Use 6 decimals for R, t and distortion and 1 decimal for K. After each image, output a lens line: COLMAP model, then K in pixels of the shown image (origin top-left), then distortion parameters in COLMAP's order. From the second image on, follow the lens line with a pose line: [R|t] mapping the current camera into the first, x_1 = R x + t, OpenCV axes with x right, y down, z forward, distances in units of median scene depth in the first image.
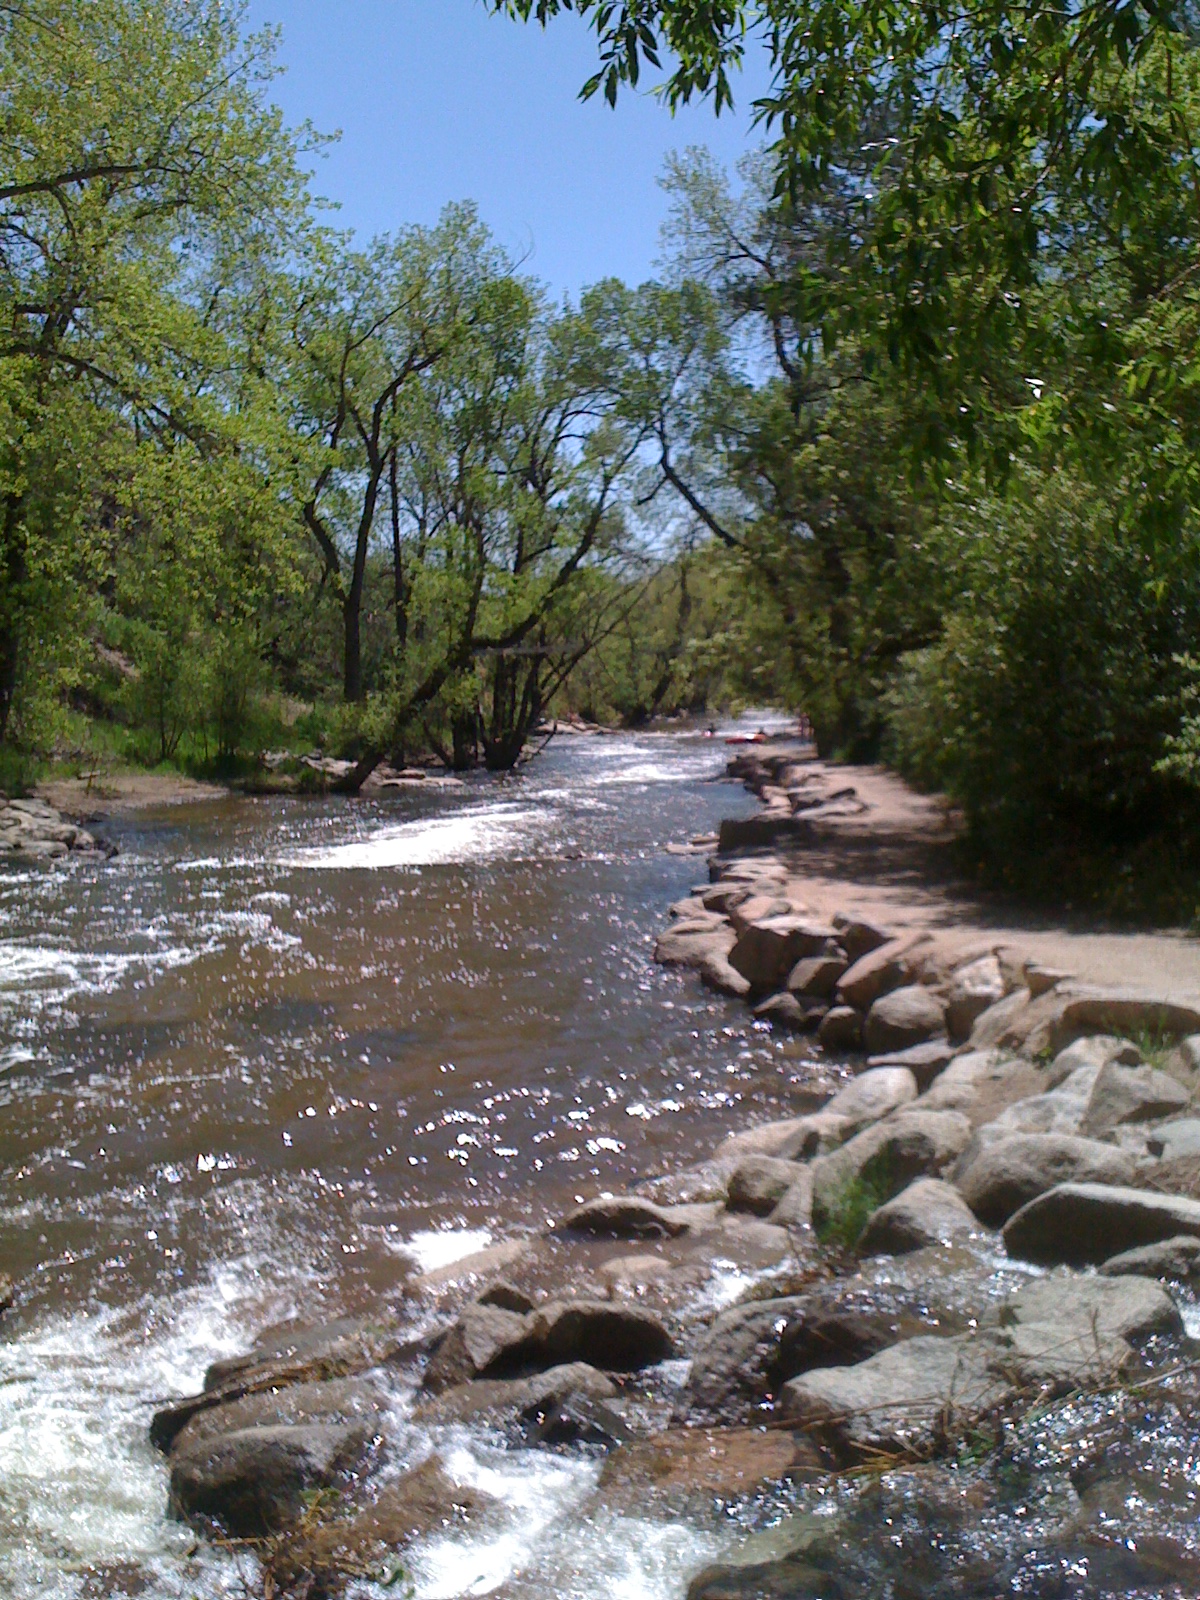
lens RADIAL K [[2113.5, 0, 663.0], [0, 2113.5, 803.5], [0, 0, 1]] dist [0.381716, -0.802505]
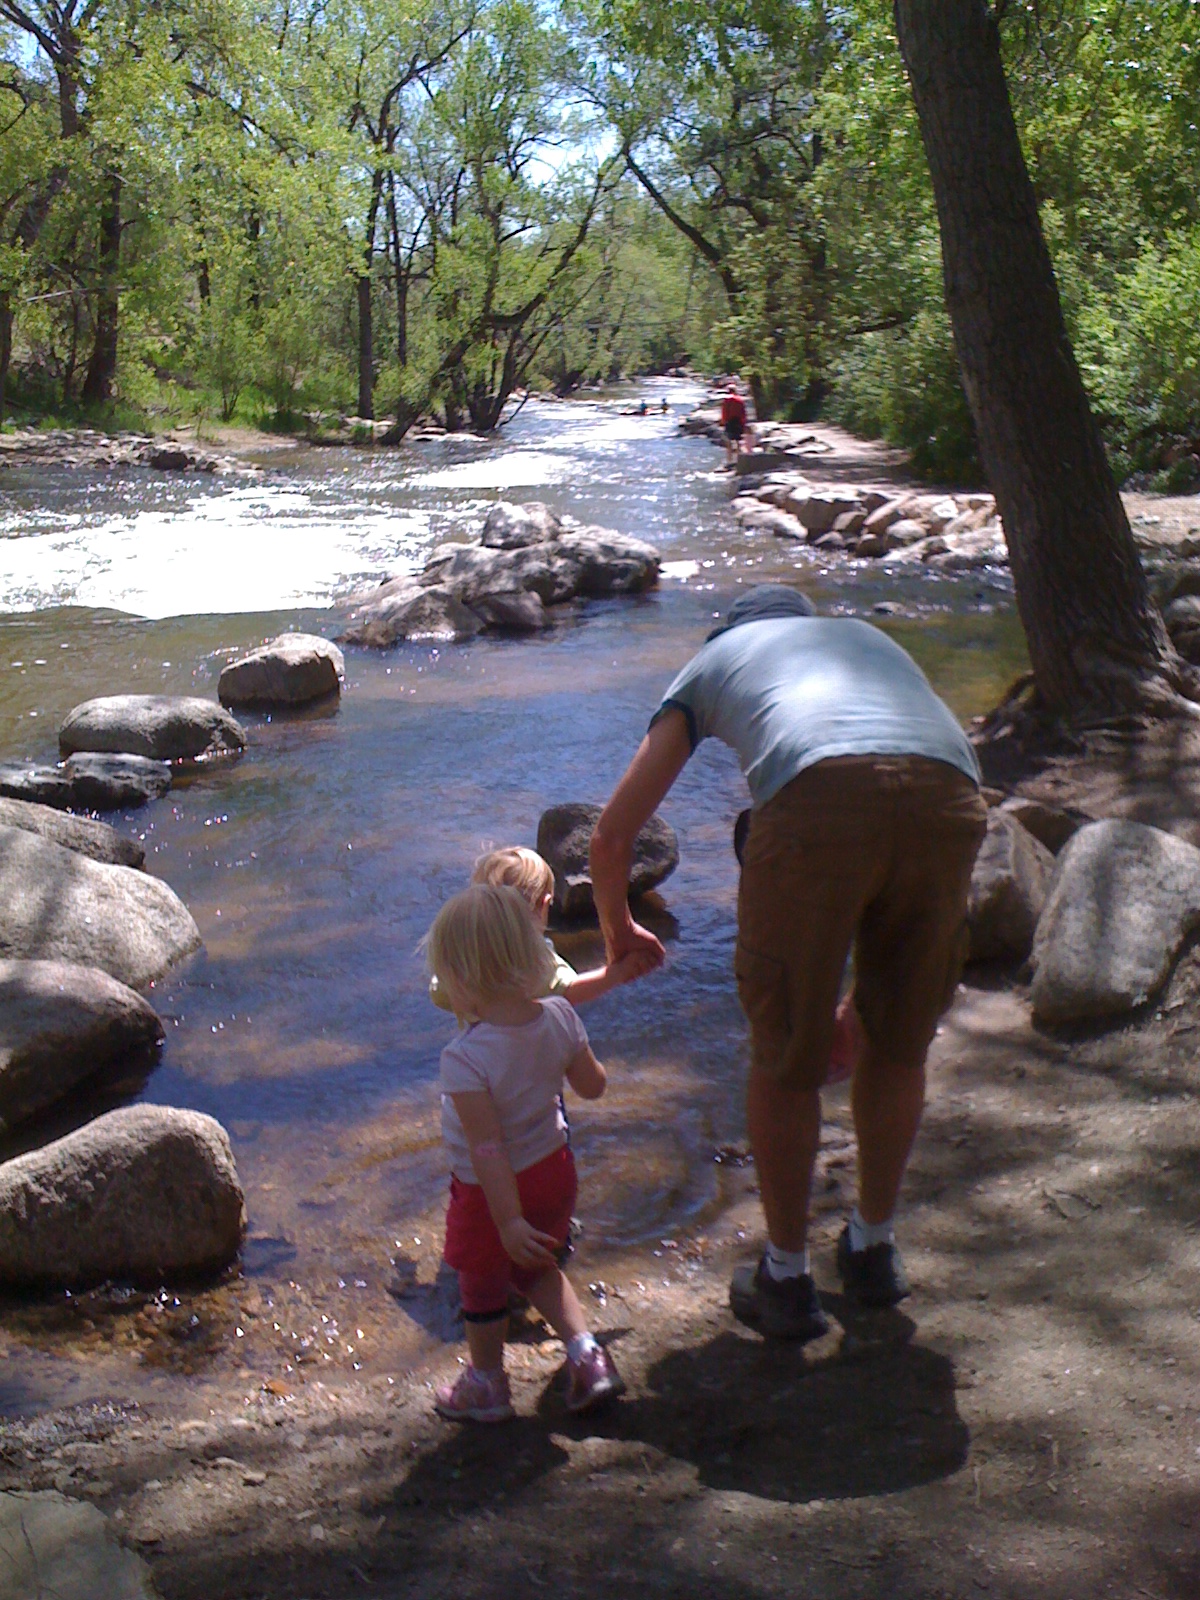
lens RADIAL K [[2113.5, 0, 663.0], [0, 2113.5, 803.5], [0, 0, 1]] dist [0.381716, -0.802505]
pose [[0.998402, -0.012069, 0.055211, -0.063172], [0.003650, 0.988662, 0.150112, 0.014564], [-0.056397, -0.149671, 0.987126, -0.274704]]
